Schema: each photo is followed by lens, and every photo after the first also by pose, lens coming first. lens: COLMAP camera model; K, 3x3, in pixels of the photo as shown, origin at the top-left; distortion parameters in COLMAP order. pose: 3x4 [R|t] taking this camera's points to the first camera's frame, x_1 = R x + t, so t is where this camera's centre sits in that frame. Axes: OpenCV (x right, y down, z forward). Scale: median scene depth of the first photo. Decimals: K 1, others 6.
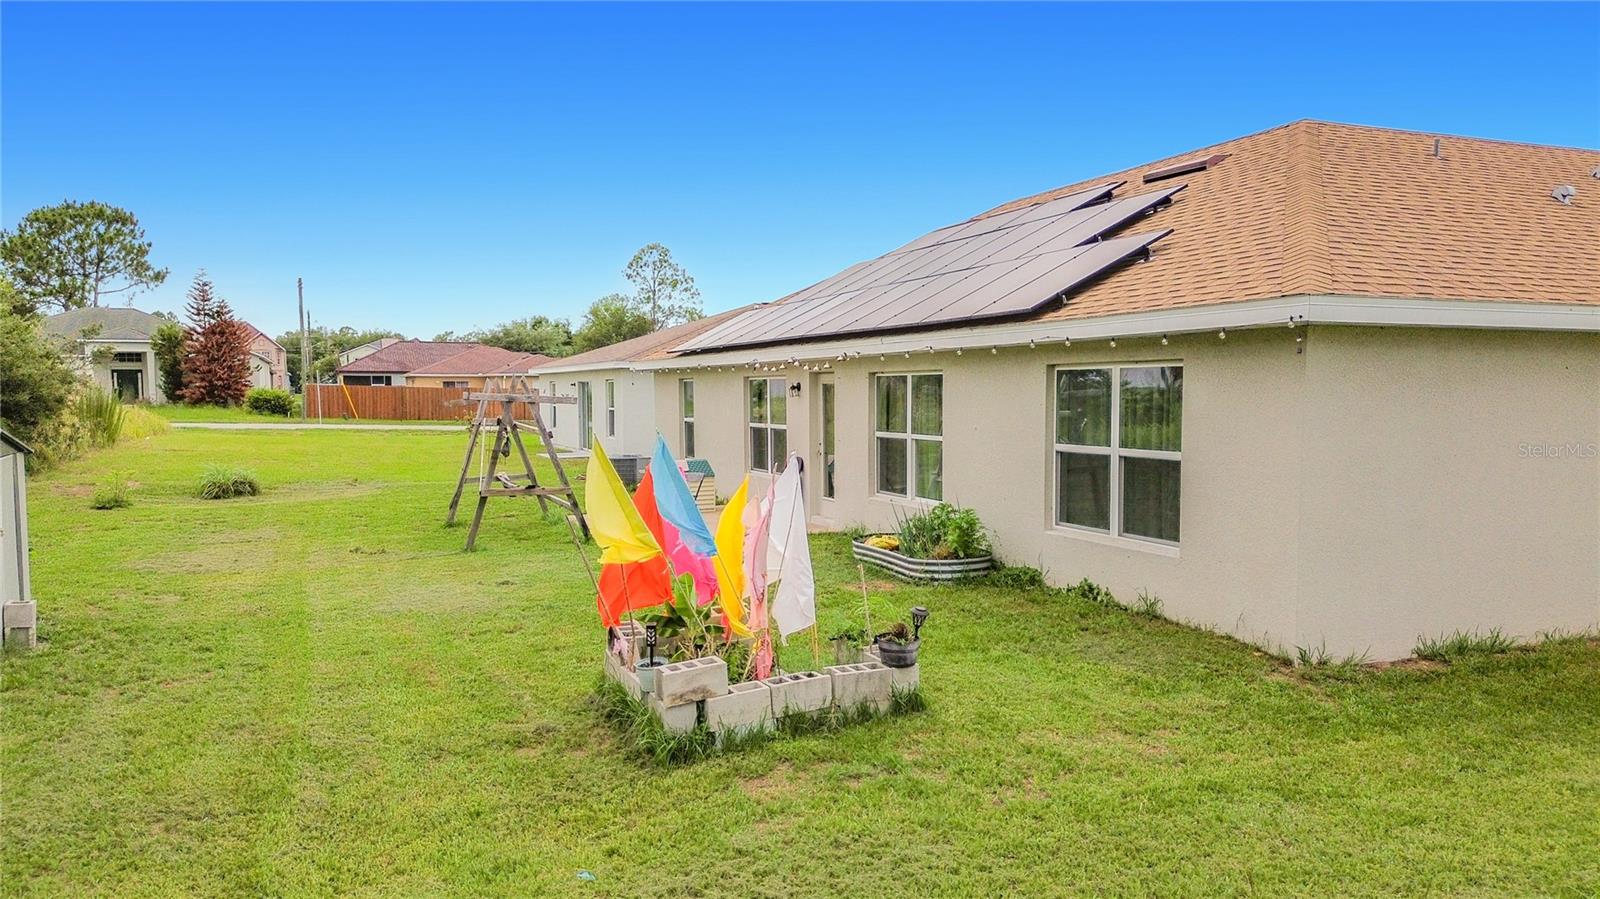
lens RADIAL K [[1161.8, 0, 800.2], [0, 1161.8, 488.7], [0, 0, 1]] dist [0.089401, -0.080577]
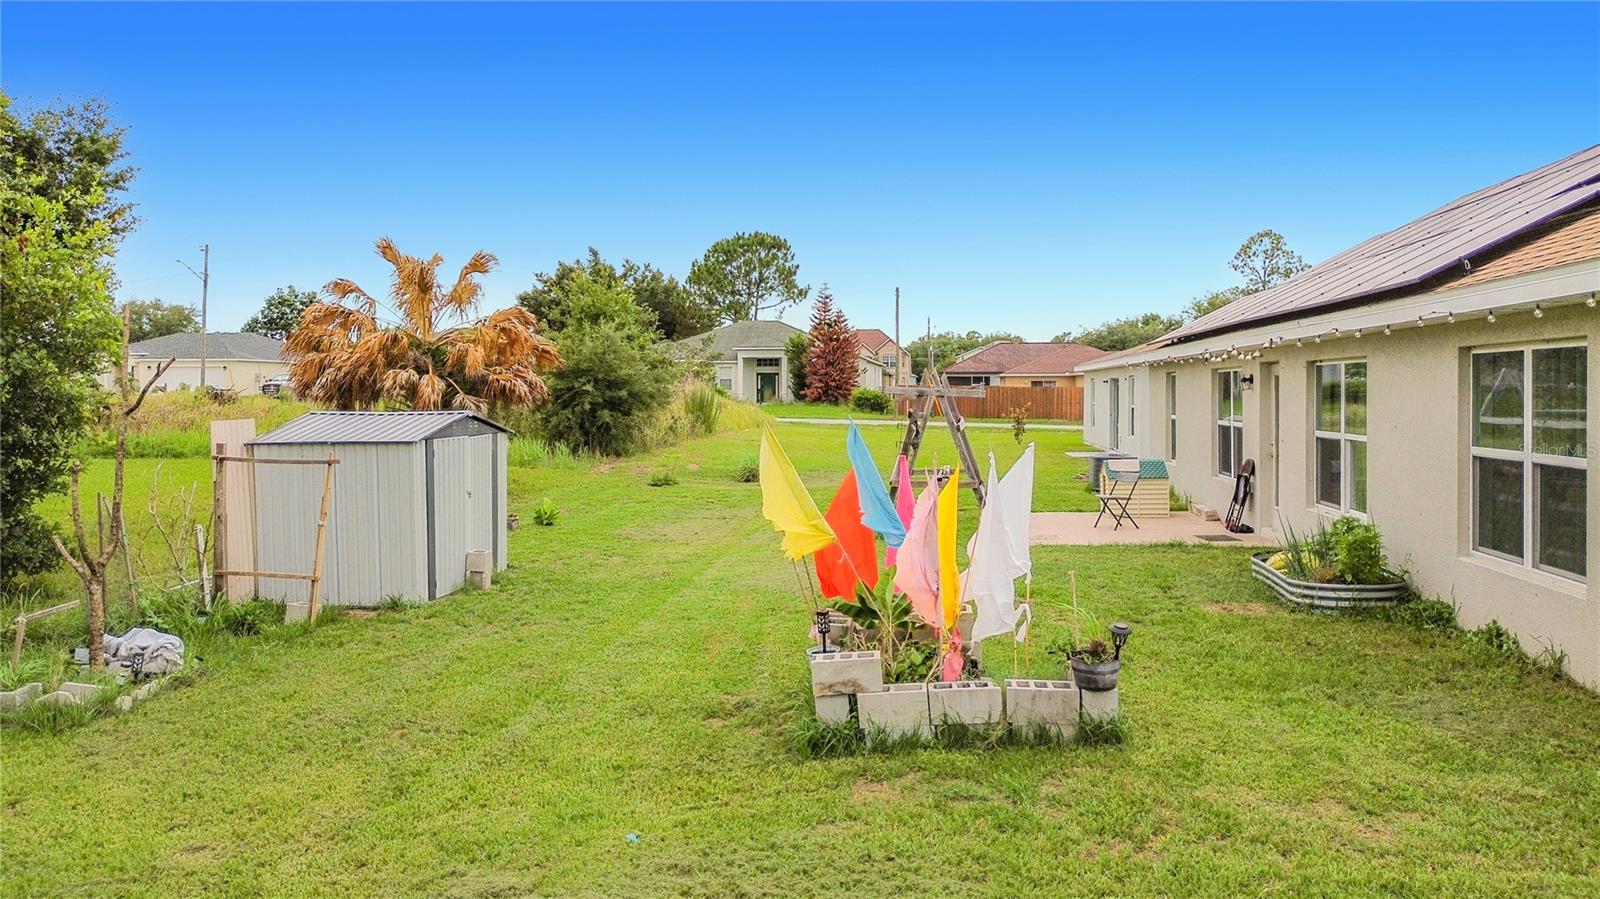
lens RADIAL K [[1180.0, 0, 793.7], [0, 1180.0, 443.8], [0, 0, 1]] dist [0.070571, -0.140972]
pose [[0.860989, 0.023453, -0.508082, 0.227850], [-0.043491, 0.998672, -0.027602, 0.001765], [0.506760, 0.045862, 0.860866, 0.072840]]
